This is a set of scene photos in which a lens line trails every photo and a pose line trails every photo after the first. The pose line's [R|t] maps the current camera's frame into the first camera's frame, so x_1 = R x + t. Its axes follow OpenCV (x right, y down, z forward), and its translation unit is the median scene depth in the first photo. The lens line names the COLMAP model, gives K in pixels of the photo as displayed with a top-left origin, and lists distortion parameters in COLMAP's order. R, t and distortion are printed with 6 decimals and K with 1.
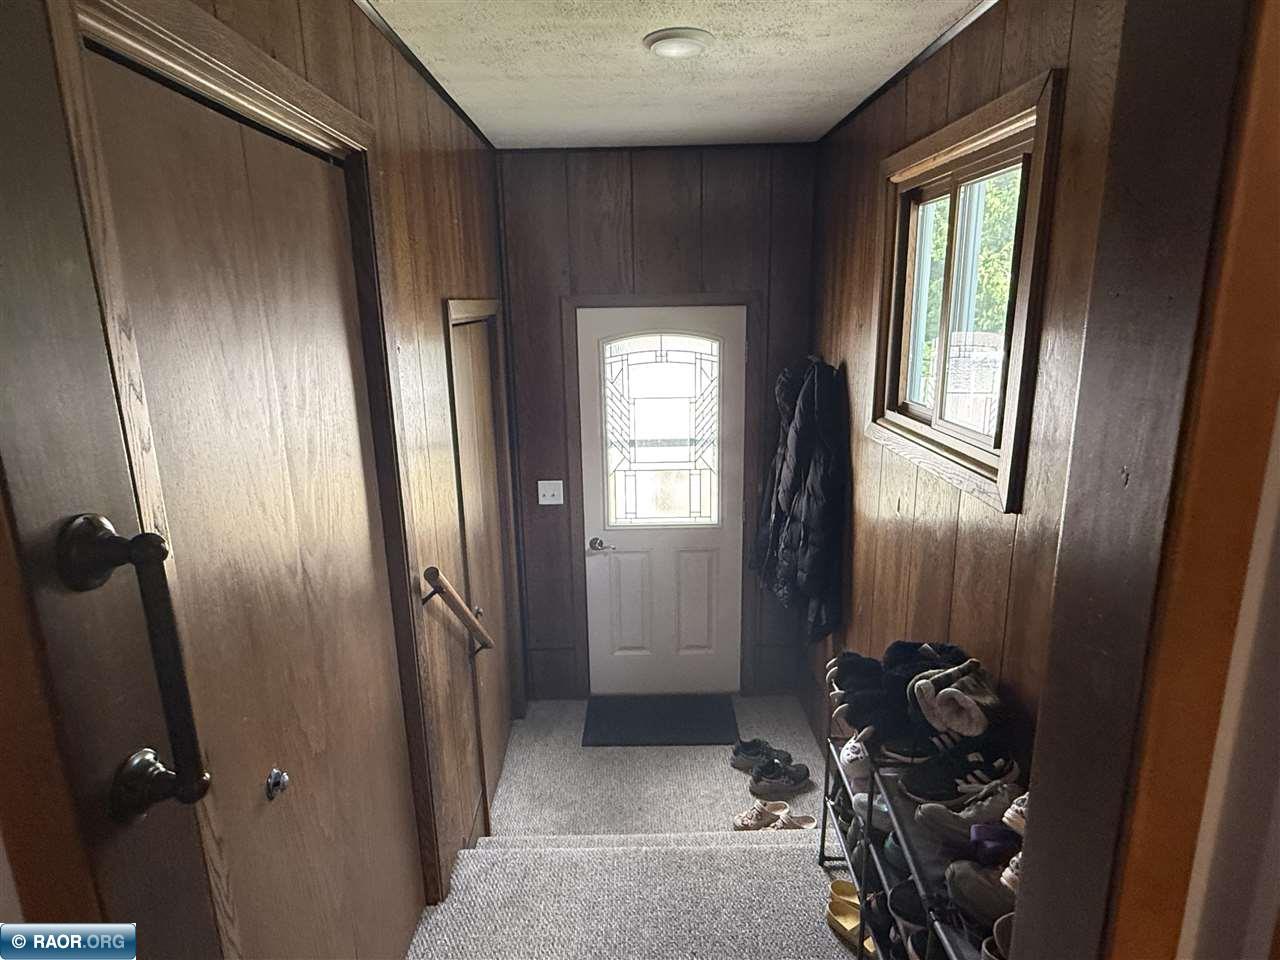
lens RADIAL K [[746.9, 0, 632.9], [0, 746.9, 481.3], [0, 0, 1]] dist [-0.000234, 0.000852]
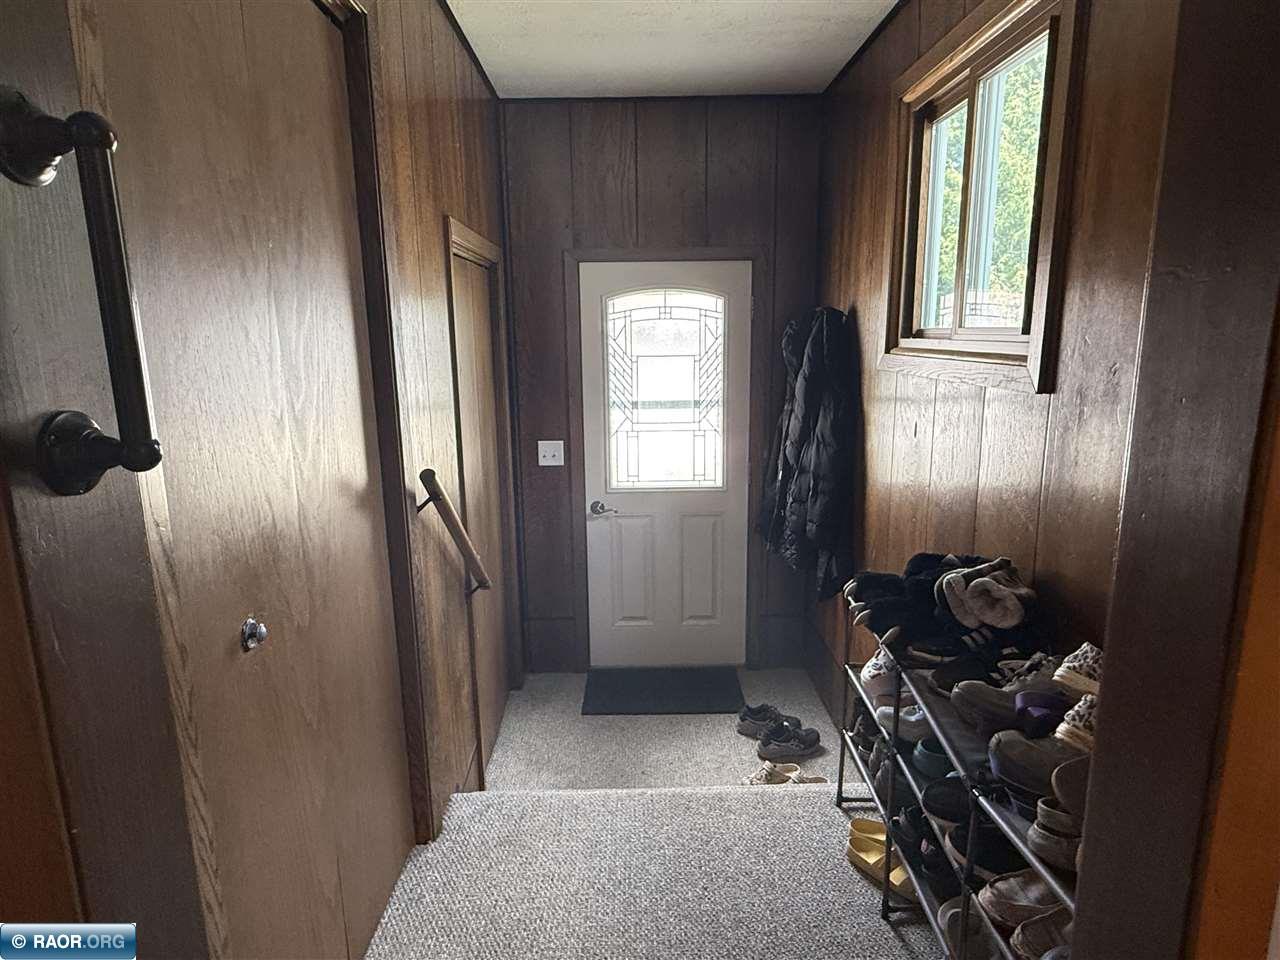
lens RADIAL K [[745.9, 0, 633.1], [0, 745.9, 477.1], [0, 0, 1]] dist [0.001773, 0.000422]
pose [[0.999983, 0.004069, 0.004171, -0.008902], [-0.003885, 0.999059, -0.043200, 0.109878], [-0.004343, 0.043183, 0.999058, 0.037529]]
